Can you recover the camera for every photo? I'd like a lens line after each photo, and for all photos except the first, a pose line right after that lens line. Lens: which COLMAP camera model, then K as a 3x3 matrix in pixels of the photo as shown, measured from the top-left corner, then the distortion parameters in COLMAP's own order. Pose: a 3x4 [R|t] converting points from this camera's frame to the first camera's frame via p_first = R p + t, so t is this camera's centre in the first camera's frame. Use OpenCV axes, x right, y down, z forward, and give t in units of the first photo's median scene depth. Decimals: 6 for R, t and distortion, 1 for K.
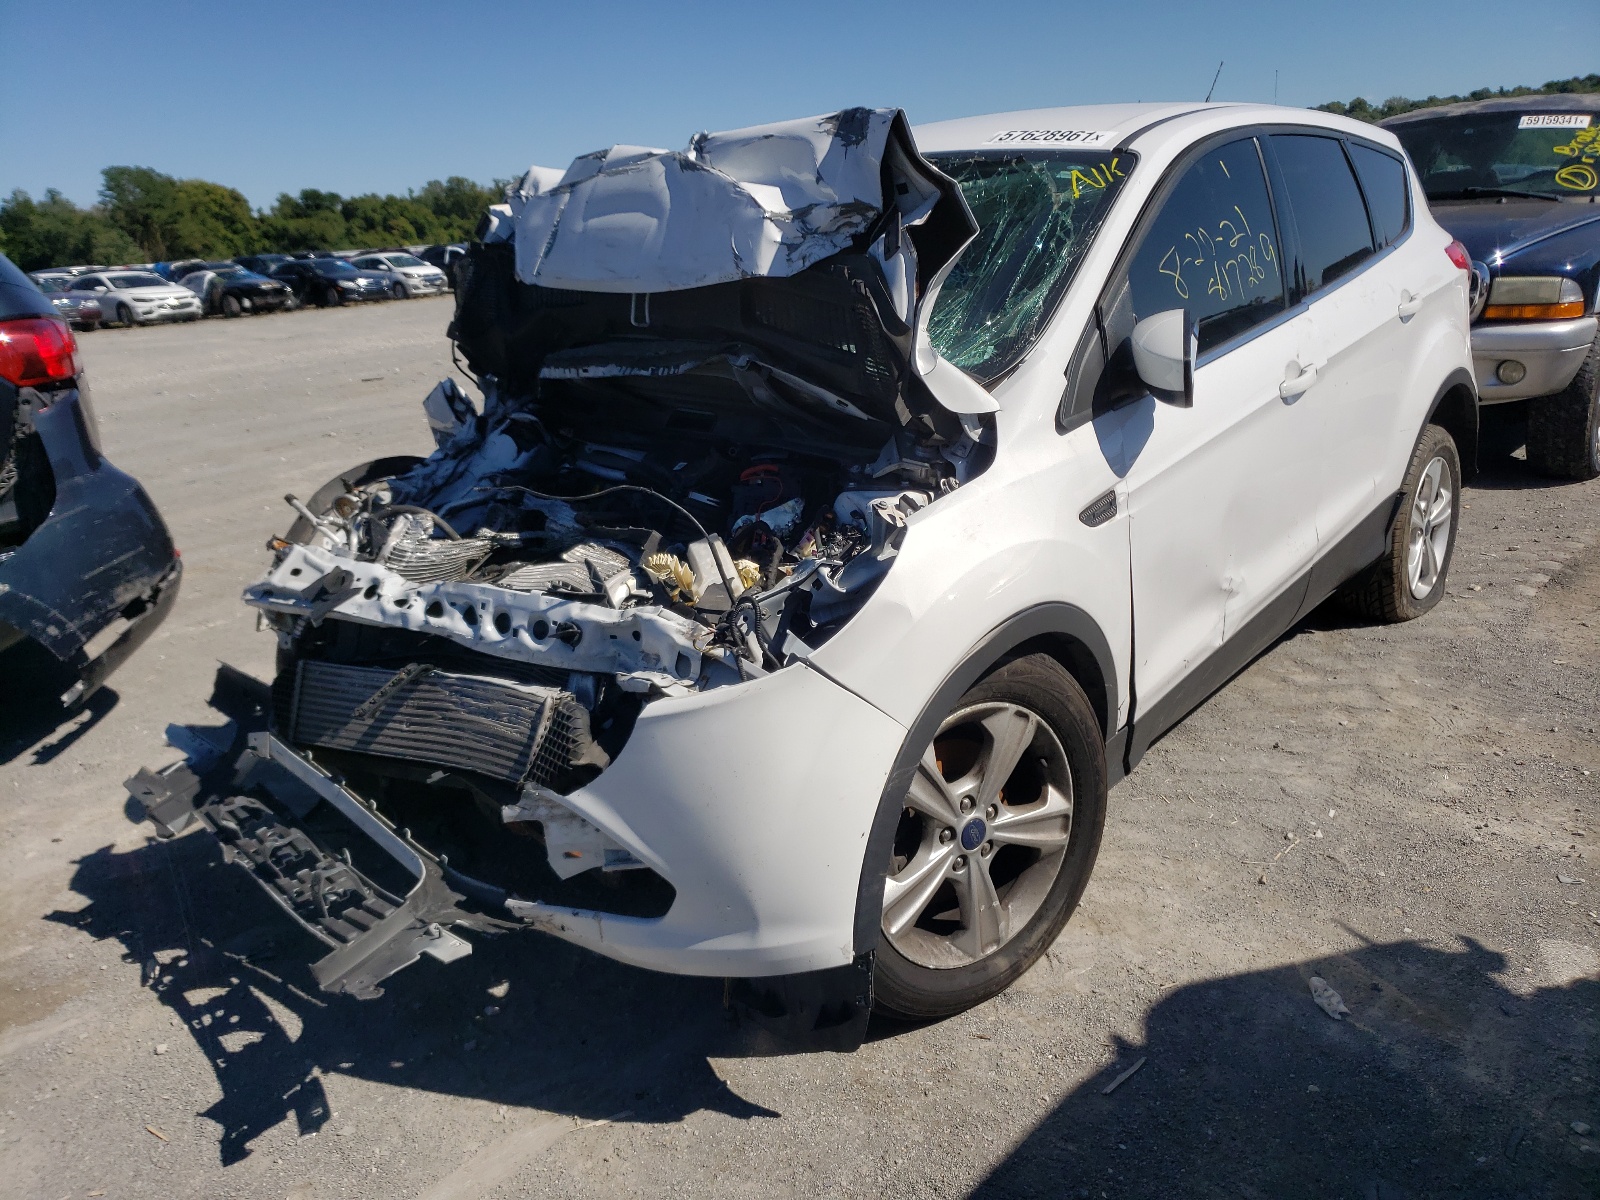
lens RADIAL K [[1358.9, 0, 800.1], [0, 1358.9, 555.4], [0, 0, 1]] dist [0.006186, 0.002132]
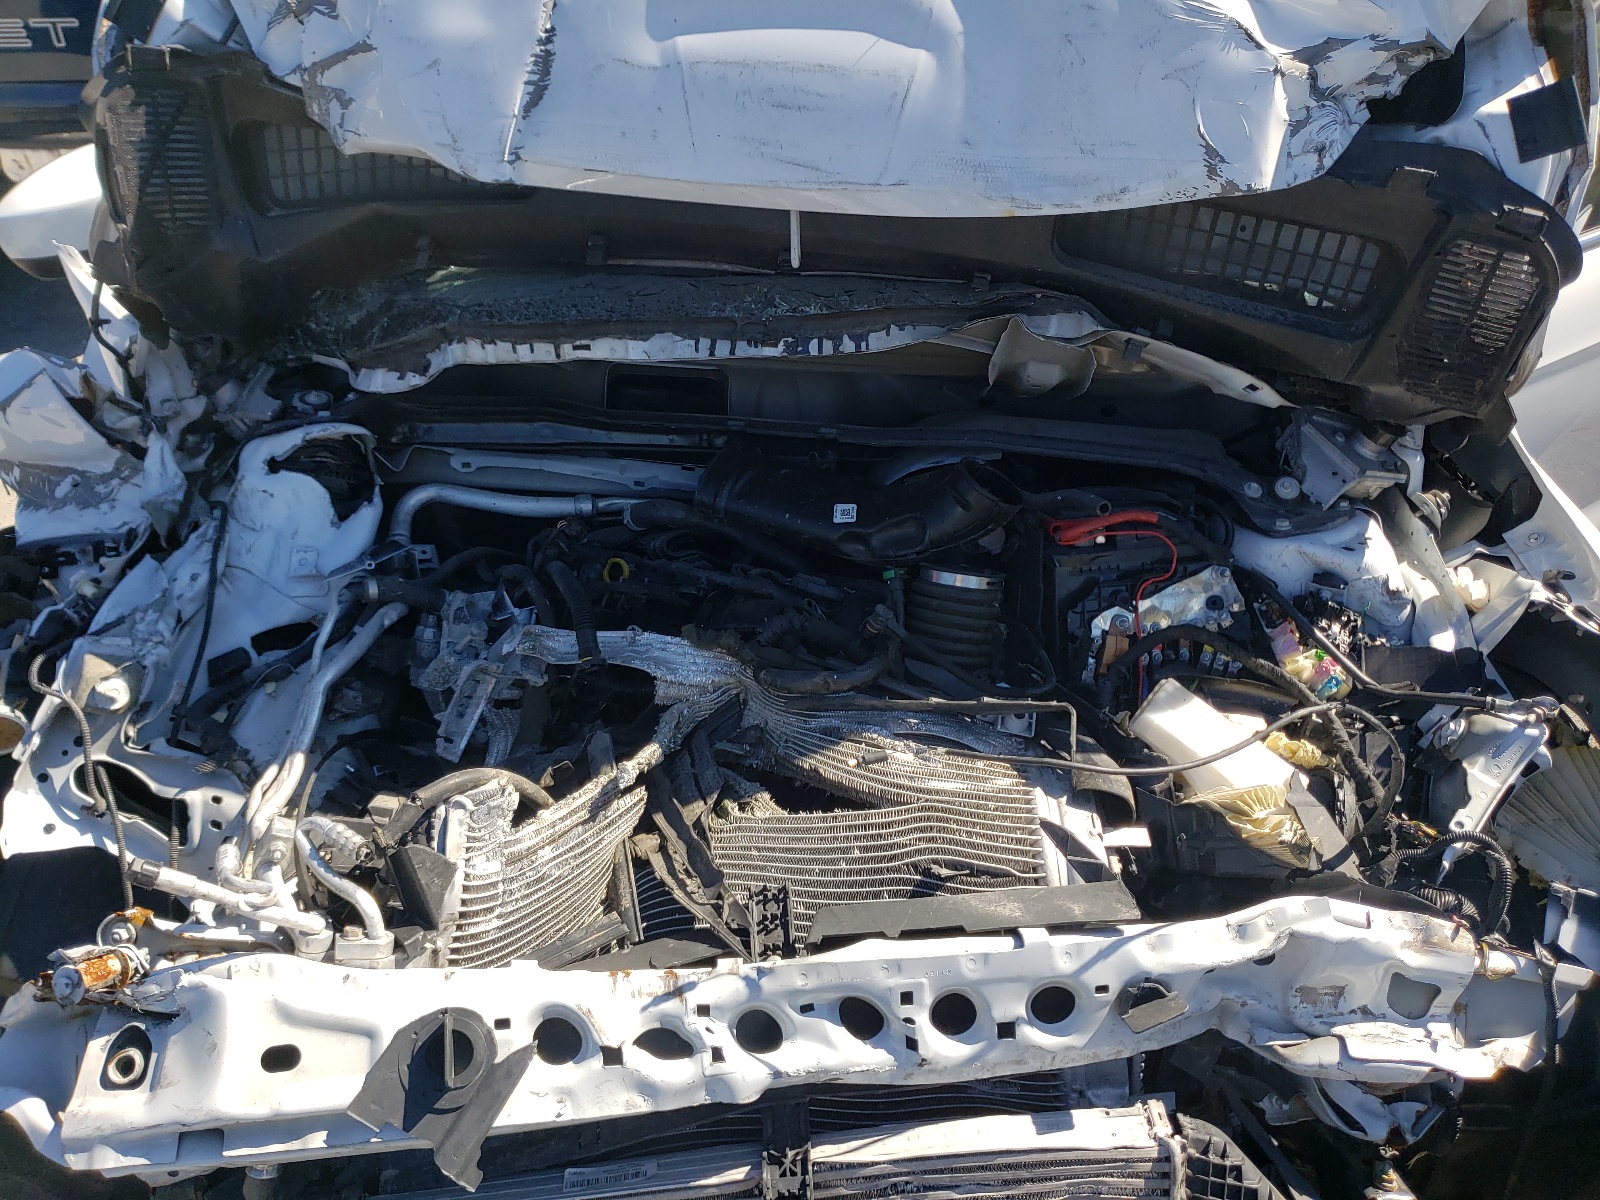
lens RADIAL K [[1358.9, 0, 800.1], [0, 1358.9, 555.4], [0, 0, 1]] dist [0.006186, 0.002132]
pose [[0.768850, -0.252996, 0.587250, -0.457714], [0.104531, 0.955772, 0.274905, -0.217124], [-0.630827, -0.149975, 0.761292, 0.654334]]
